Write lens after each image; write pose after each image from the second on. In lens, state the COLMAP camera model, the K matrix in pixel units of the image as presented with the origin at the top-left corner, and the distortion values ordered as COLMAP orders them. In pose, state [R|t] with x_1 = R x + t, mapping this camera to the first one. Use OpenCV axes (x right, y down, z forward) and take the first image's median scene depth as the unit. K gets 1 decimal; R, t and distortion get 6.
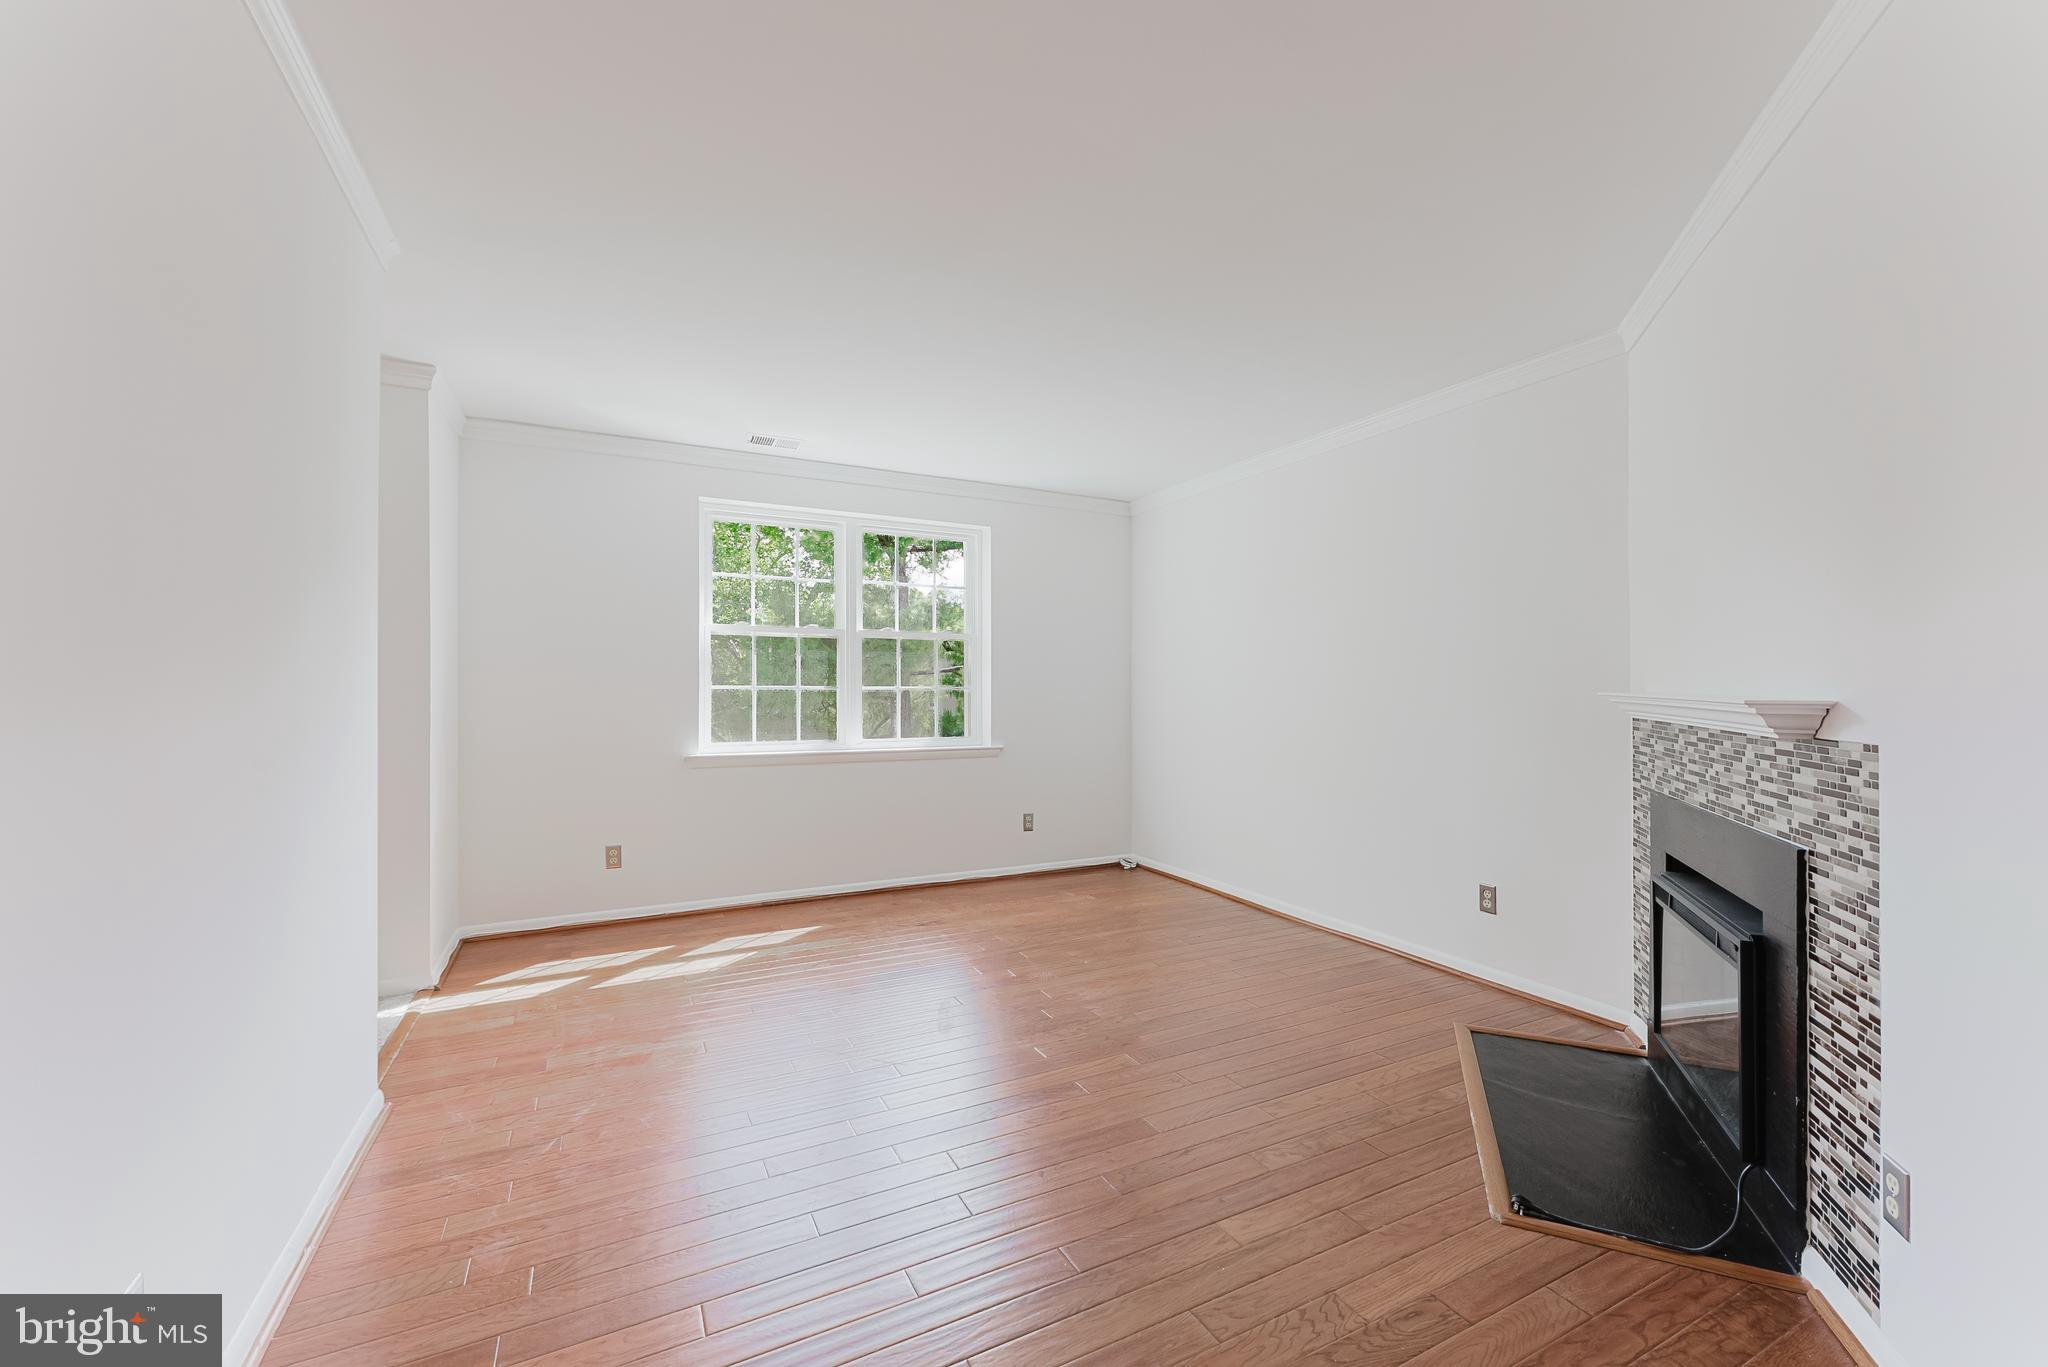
lens RADIAL K [[826.0, 0, 1036.7], [0, 826.0, 677.1], [0, 0, 1]] dist [0.000660, 0.000315]
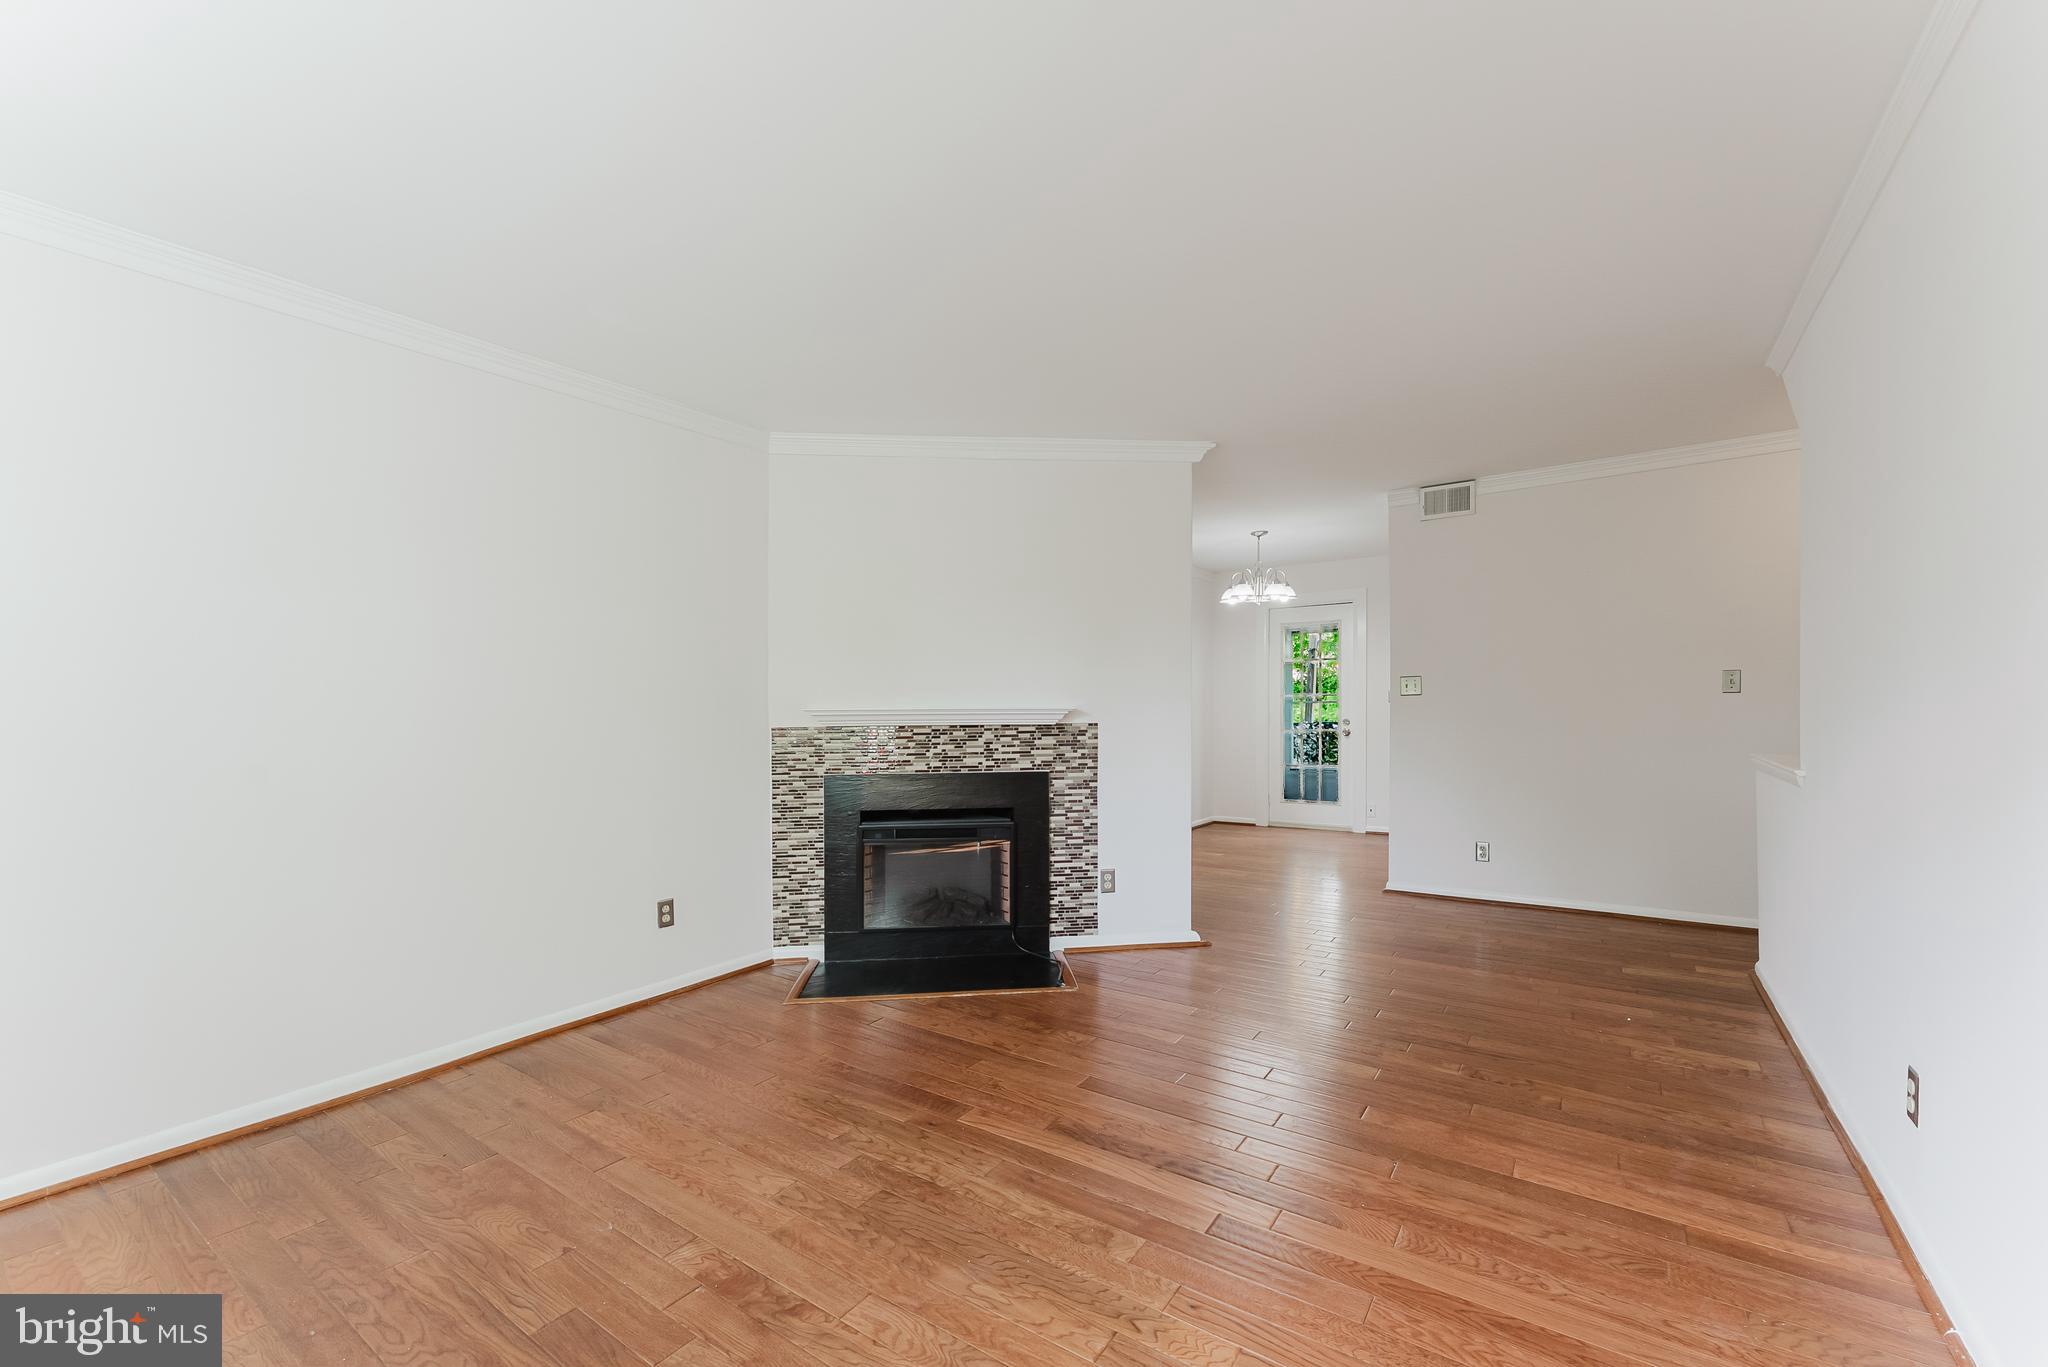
lens RADIAL K [[826.0, 0, 1029.0], [0, 826.0, 704.4], [0, 0, 1]] dist [0.000660, 0.000315]
pose [[-0.459440, 0.005094, 0.888194, -0.485175], [0.000442, 0.999985, -0.005506, 0.013537], [-0.888209, -0.002137, -0.459435, 0.913900]]
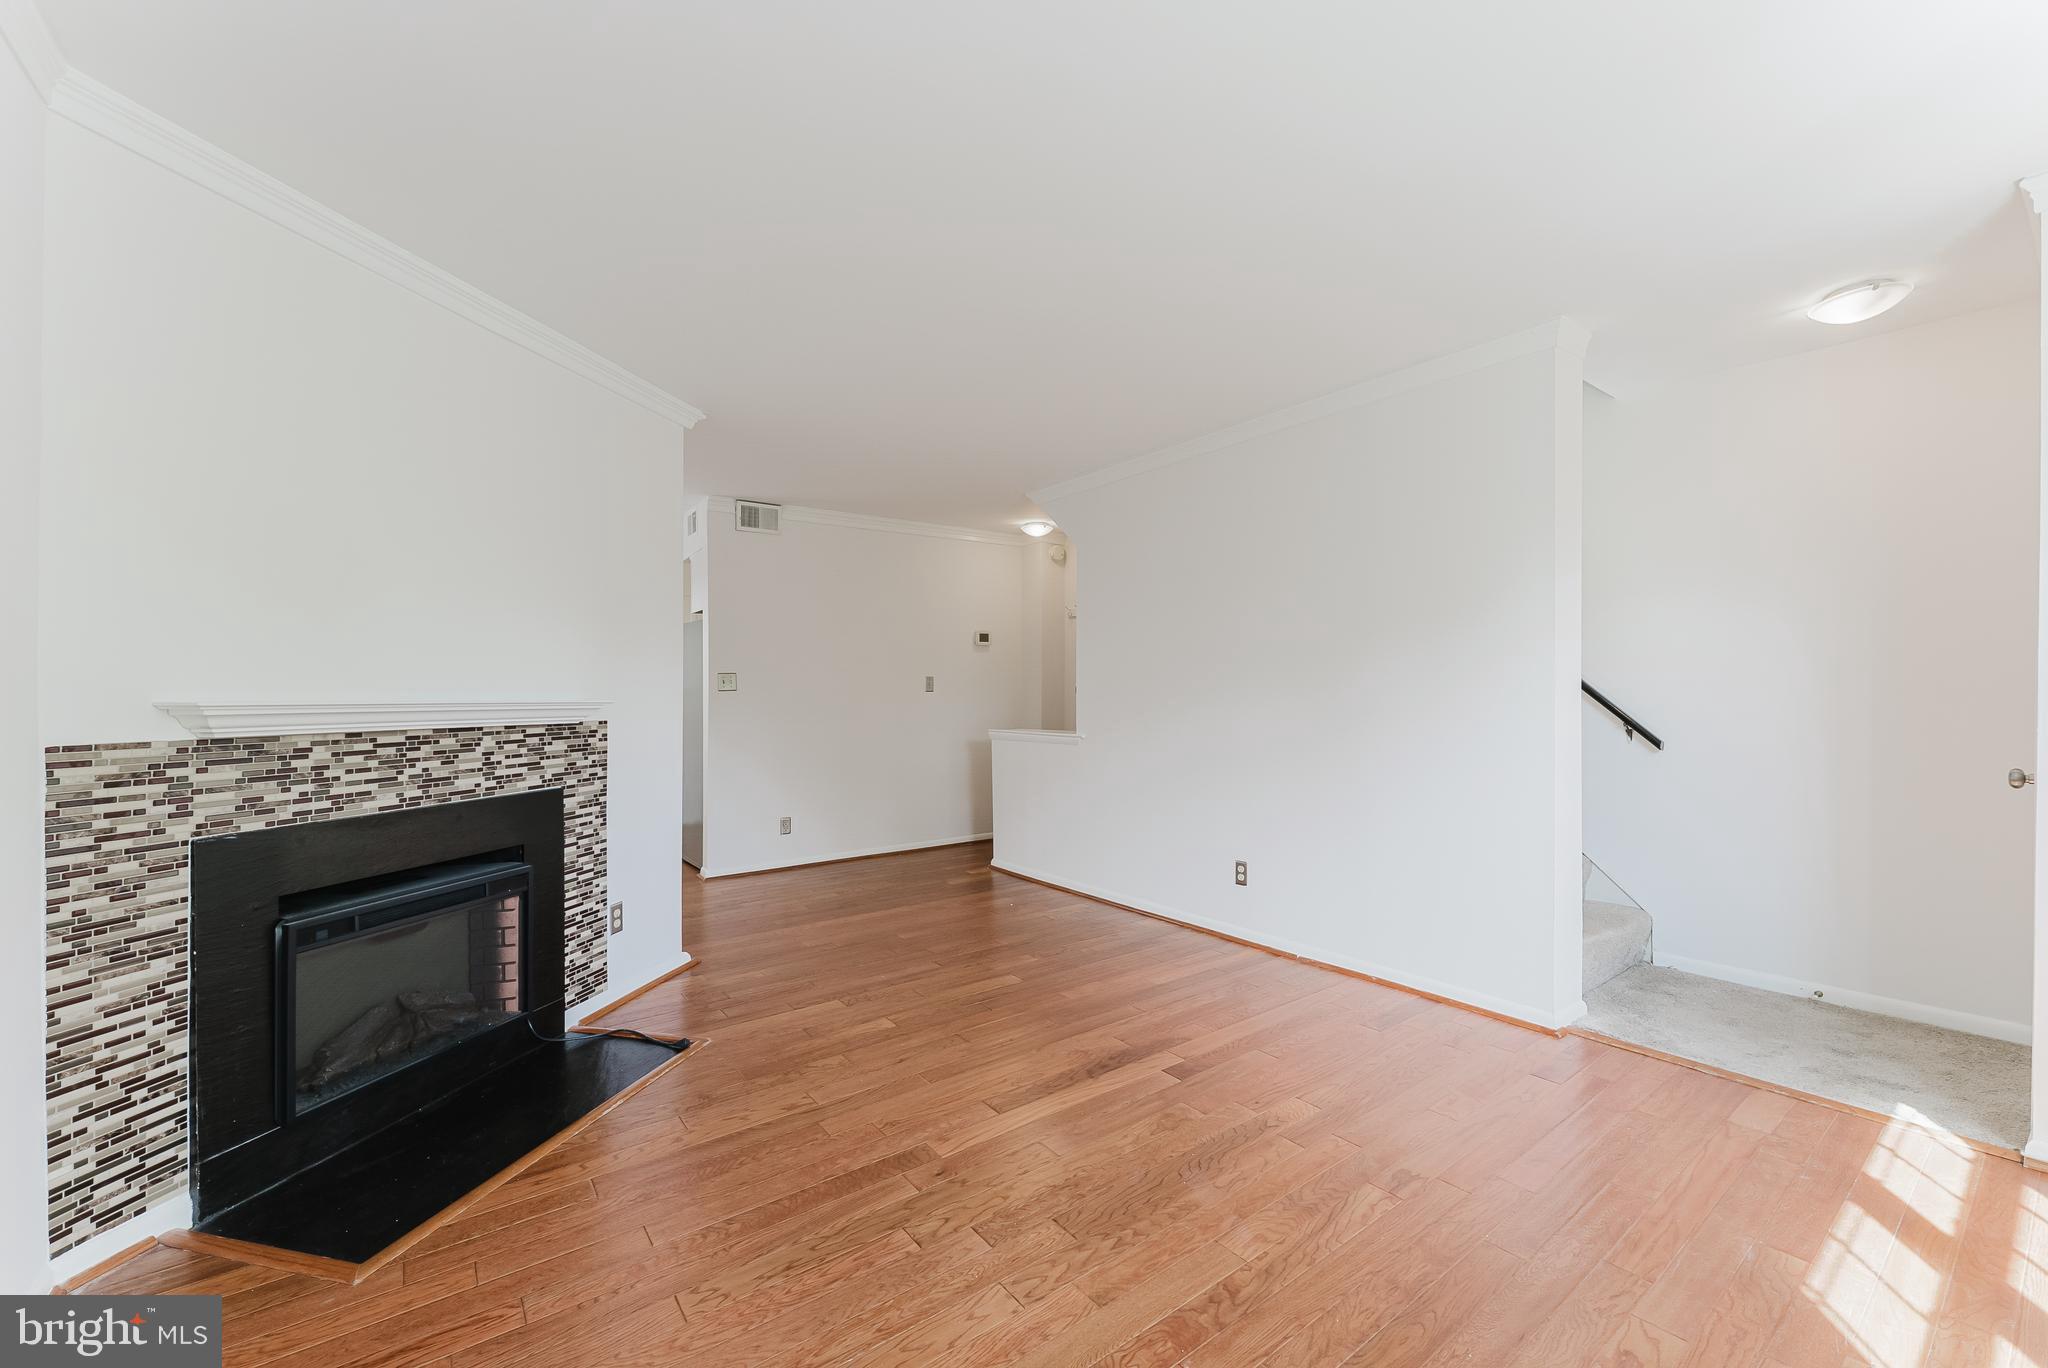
lens RADIAL K [[826.0, 0, 1024.8], [0, 826.0, 696.8], [0, 0, 1]] dist [0.000660, 0.000315]
pose [[-0.988064, 0.005094, -0.153962, 0.101636], [0.006463, 0.999944, -0.008391, 0.017135], [0.153910, -0.009286, -0.988041, 1.226362]]
